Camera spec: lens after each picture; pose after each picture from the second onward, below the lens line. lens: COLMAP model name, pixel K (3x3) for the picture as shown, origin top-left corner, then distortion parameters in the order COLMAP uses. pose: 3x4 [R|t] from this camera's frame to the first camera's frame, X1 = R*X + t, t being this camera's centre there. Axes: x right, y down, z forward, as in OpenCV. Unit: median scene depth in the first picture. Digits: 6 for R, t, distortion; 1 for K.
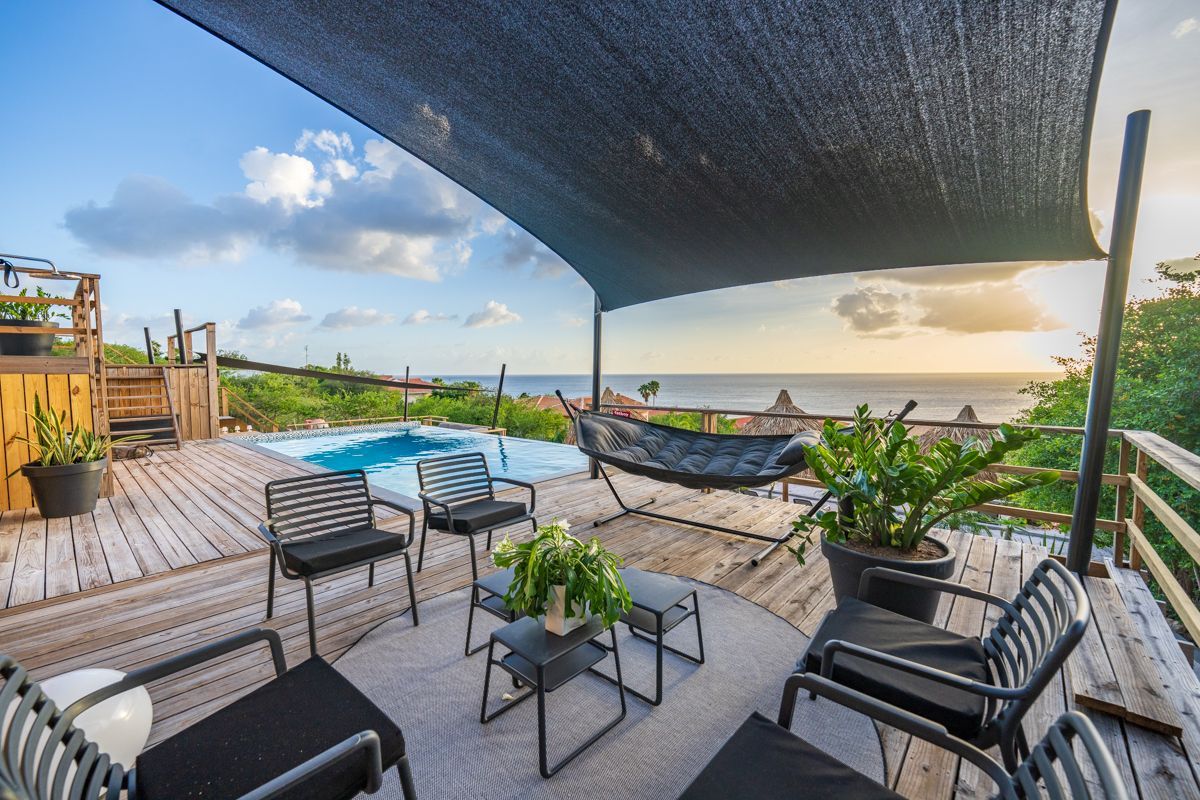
lens RADIAL K [[485.1, 0, 593.6], [0, 485.1, 405.5], [0, 0, 1]] dist [0.000048, 0.000003]
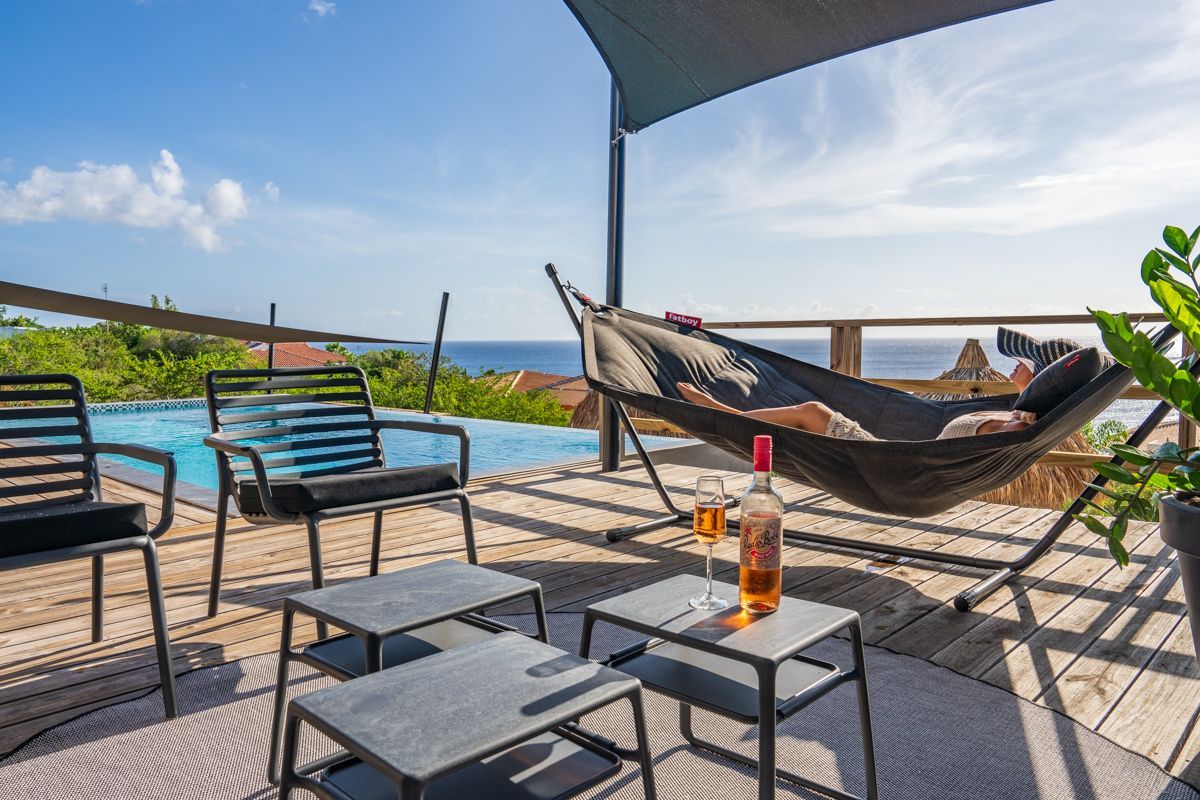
lens RADIAL K [[864.7, 0, 600.0], [0, 864.7, 400.0], [0, 0, 1]] dist [-0.032440, -0.001266]
pose [[0.999800, -0.000144, -0.019982, 0.016436], [0.000157, 1.000000, 0.000649, 0.157041], [0.019982, -0.000652, 0.999800, 0.239356]]
